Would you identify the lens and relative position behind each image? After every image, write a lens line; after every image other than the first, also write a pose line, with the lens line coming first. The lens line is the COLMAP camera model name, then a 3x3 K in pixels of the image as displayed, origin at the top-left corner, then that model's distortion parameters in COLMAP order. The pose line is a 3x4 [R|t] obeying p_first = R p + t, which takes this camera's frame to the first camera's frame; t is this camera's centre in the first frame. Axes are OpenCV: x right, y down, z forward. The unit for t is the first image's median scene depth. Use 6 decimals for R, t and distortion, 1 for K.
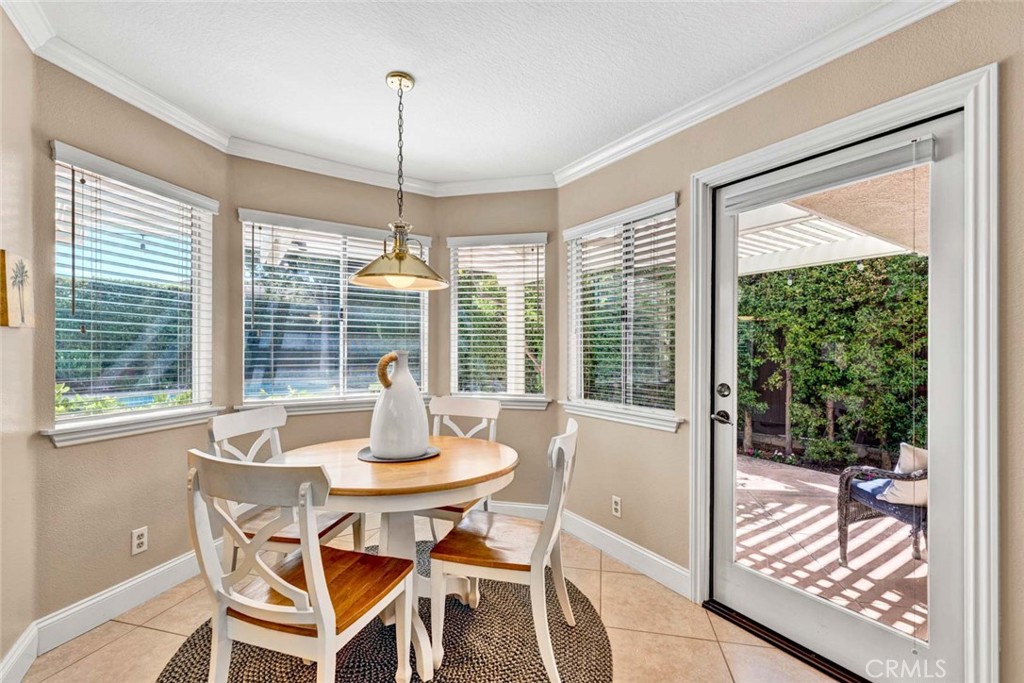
lens RADIAL K [[435.4, 0, 511.9], [0, 435.4, 347.4], [0, 0, 1]] dist [-0.002467, -0.000166]
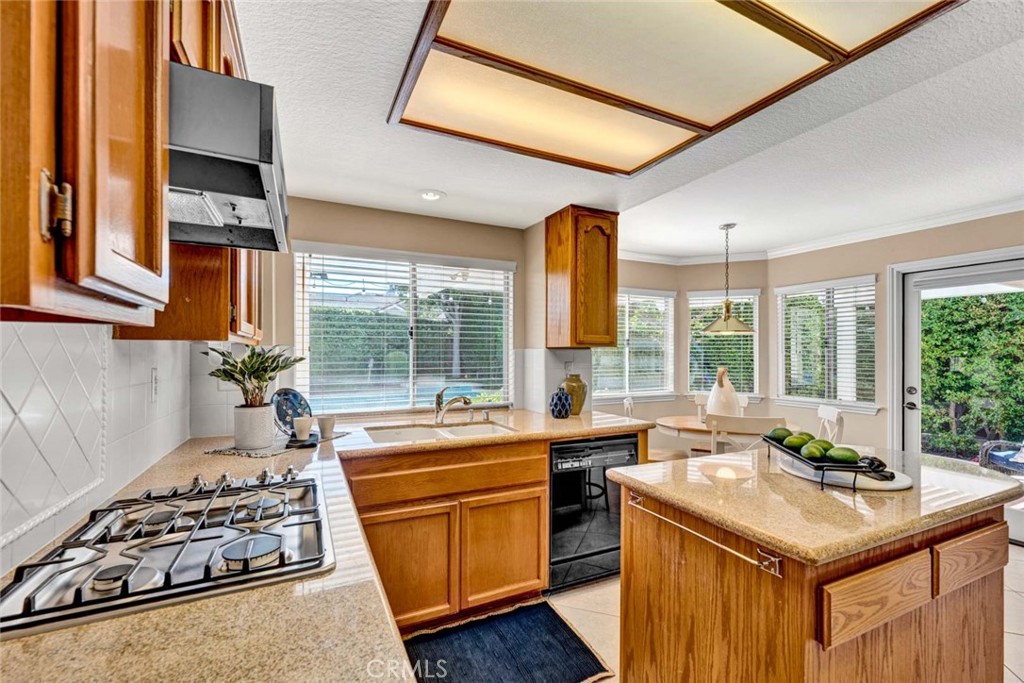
lens RADIAL K [[423.4, 0, 509.3], [0, 423.4, 349.7], [0, 0, 1]] dist [-0.002862, 0.000170]
pose [[0.990956, 0.000234, -0.134185, -0.404094], [-0.000846, 0.999990, -0.004502, -0.025813], [0.134183, 0.004575, 0.990946, -0.409645]]
